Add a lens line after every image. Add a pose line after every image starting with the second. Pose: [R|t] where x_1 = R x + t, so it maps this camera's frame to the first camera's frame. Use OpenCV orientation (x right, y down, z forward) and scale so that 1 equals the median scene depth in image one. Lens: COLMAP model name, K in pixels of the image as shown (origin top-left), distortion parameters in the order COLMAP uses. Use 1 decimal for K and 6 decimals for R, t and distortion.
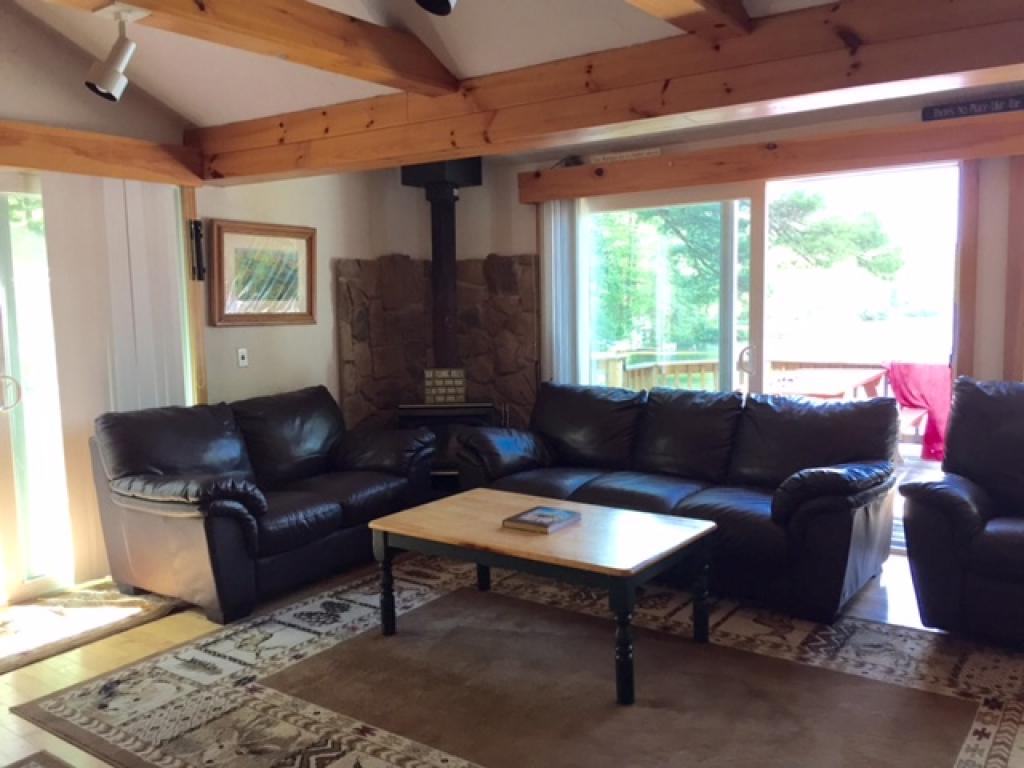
lens RADIAL K [[882.1, 0, 512.0], [0, 882.1, 384.0], [0, 0, 1]] dist [0.096877, -0.136300]
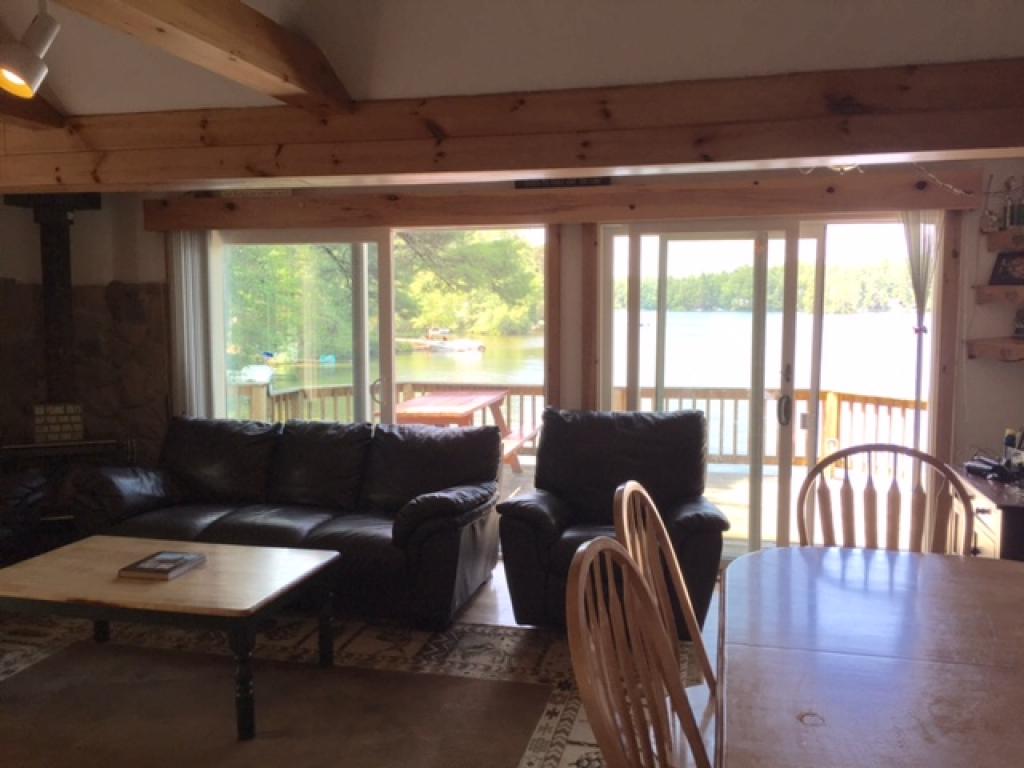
lens RADIAL K [[877.6, 0, 516.7], [0, 877.6, 377.0], [0, 0, 1]] dist [0.098616, -0.139784]
pose [[0.926743, -0.011552, 0.375517, 0.019182], [0.019746, 0.999643, -0.017981, -0.020956], [-0.375175, 0.024078, 0.926641, -0.050193]]
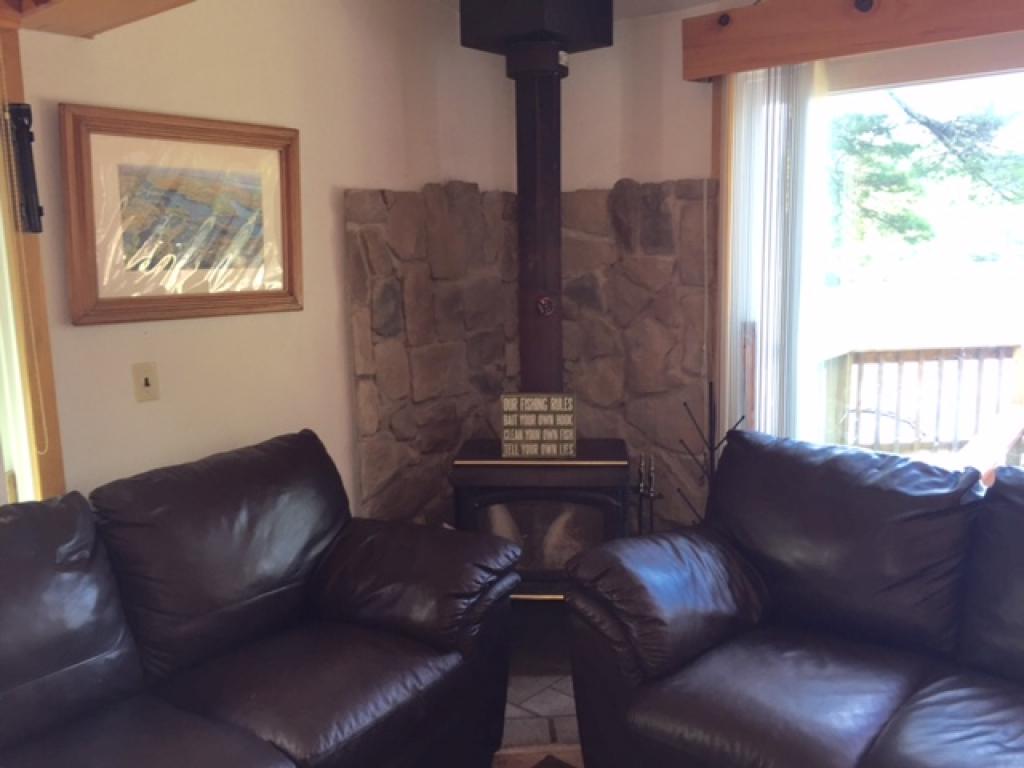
lens RADIAL K [[877.6, 0, 516.7], [0, 877.6, 377.0], [0, 0, 1]] dist [0.098616, -0.139784]
pose [[0.996161, 0.013823, -0.086443, -0.046258], [-0.008565, 0.998107, 0.060900, -0.064075], [0.087121, -0.059926, 0.994394, 0.497344]]
